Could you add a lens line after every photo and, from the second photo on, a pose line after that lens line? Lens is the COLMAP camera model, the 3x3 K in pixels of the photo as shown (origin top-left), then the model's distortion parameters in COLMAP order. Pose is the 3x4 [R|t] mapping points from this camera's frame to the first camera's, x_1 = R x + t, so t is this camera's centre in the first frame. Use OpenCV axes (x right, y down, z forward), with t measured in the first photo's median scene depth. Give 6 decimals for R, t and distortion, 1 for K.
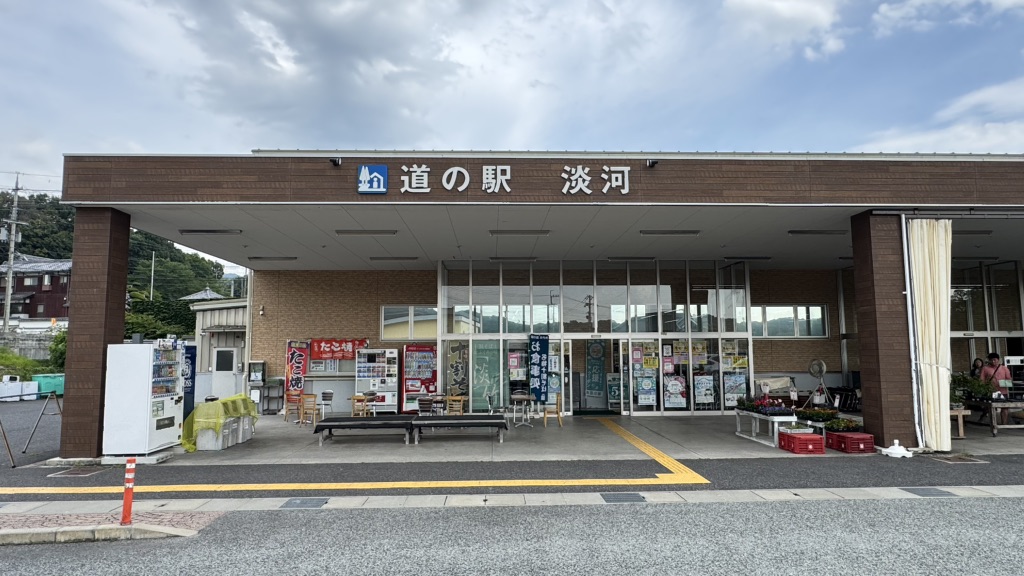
lens RADIAL K [[627.6, 0, 513.4], [0, 627.6, 291.1], [0, 0, 1]] dist [-0.008376, 0.006872]
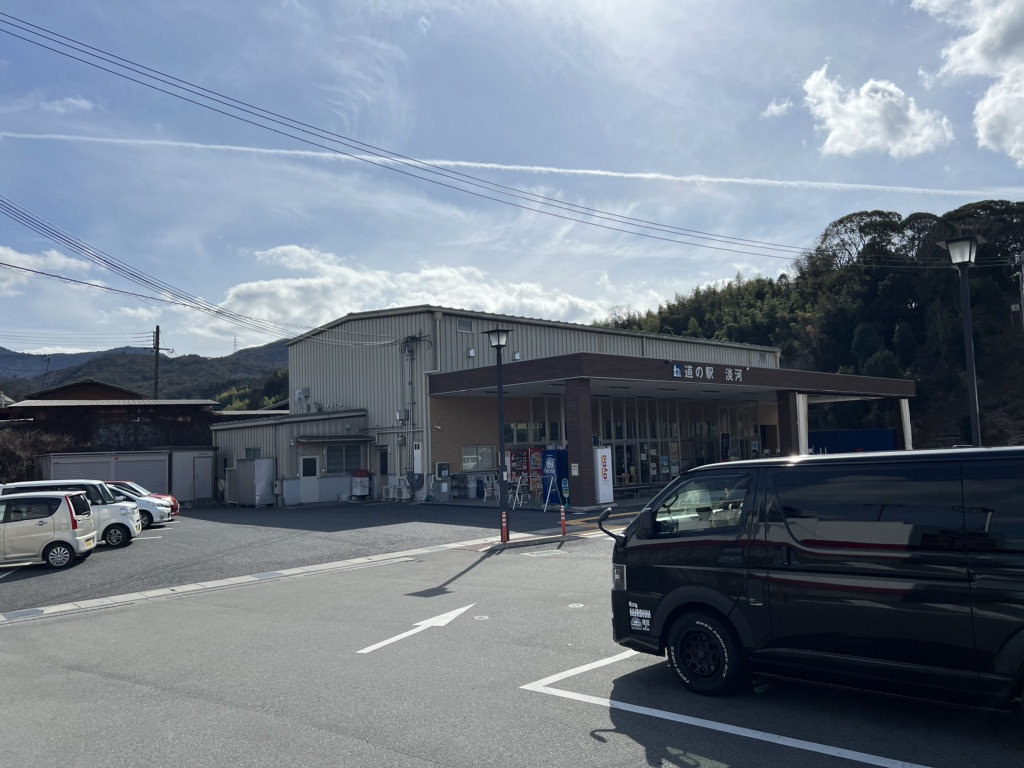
lens RADIAL K [[764.7, 0, 512.8], [0, 764.7, 359.8], [0, 0, 1]] dist [0.049648, -0.063363]
pose [[0.763489, 0.055150, 0.643462, -2.376267], [-0.035523, 0.998425, -0.043424, -0.078804], [-0.644844, 0.010296, 0.764245, -0.681728]]
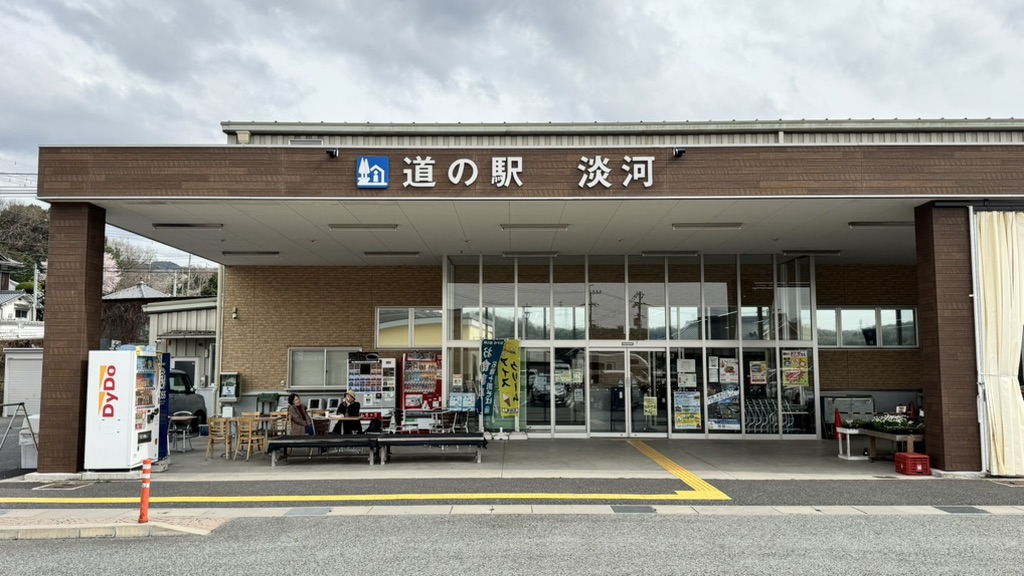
lens RADIAL K [[843.7, 0, 508.9], [0, 843.7, 284.4], [0, 0, 1]] dist [0.092619, -0.100782]
pose [[0.999212, 0.000346, -0.039694, 0.024857], [-0.000365, 1.000000, -0.000468, -0.012681], [0.039694, 0.000482, 0.999212, -0.234697]]
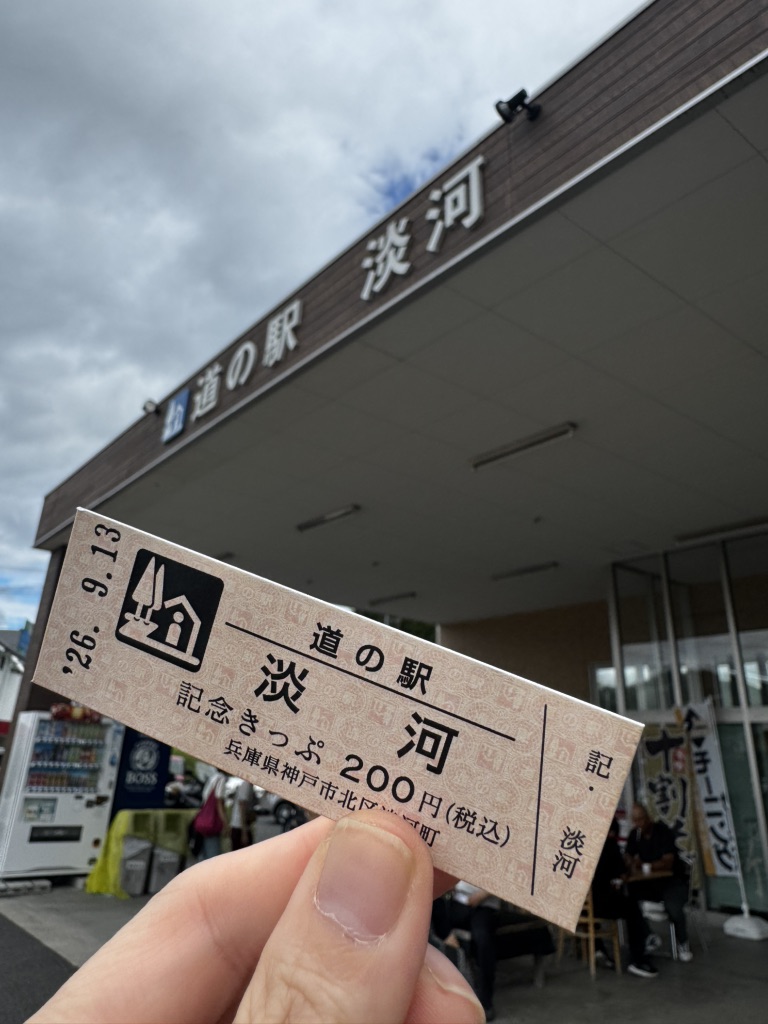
lens RADIAL K [[727.5, 0, 376.2], [0, 727.5, 426.5], [0, 0, 1]] dist [-0.003605, -0.001310]
pose [[0.594207, -0.313828, -0.740560, 0.411607], [0.032317, 0.929310, -0.367885, 0.097897], [0.803663, 0.194667, 0.562344, 0.749795]]
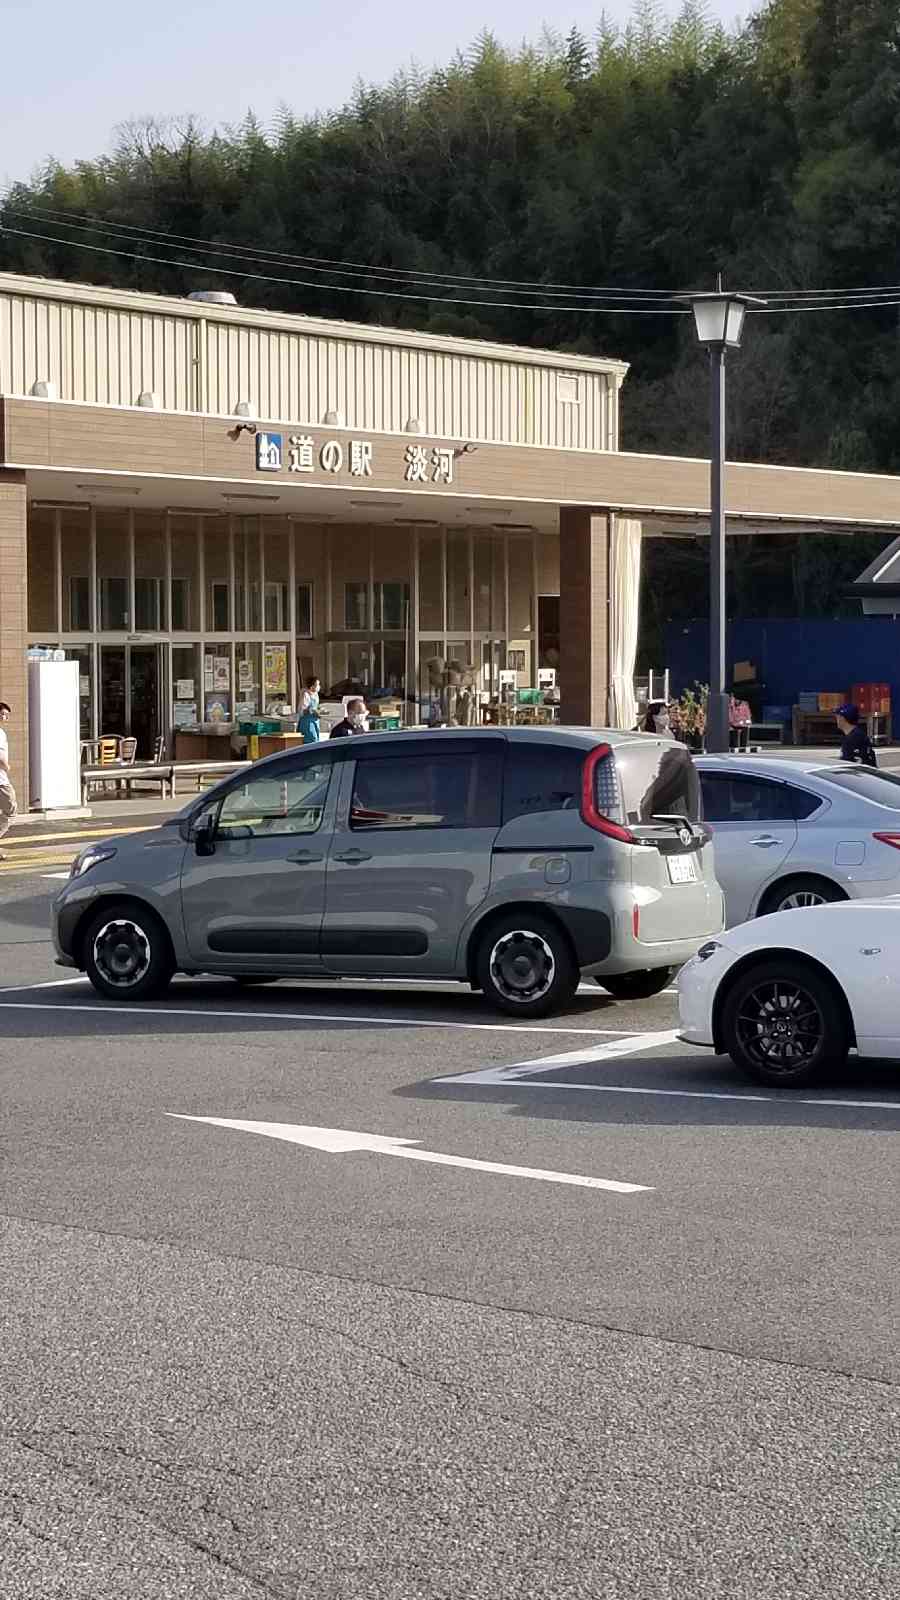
lens RADIAL K [[2879.4, 0, 452.5], [0, 2879.4, 806.9], [0, 0, 1]] dist [0.423238, 0.000000]
pose [[0.589623, -0.048289, 0.806234, -3.033517], [-0.074840, 0.990650, 0.114067, -0.167279], [-0.804204, -0.127595, 0.580496, -1.358802]]
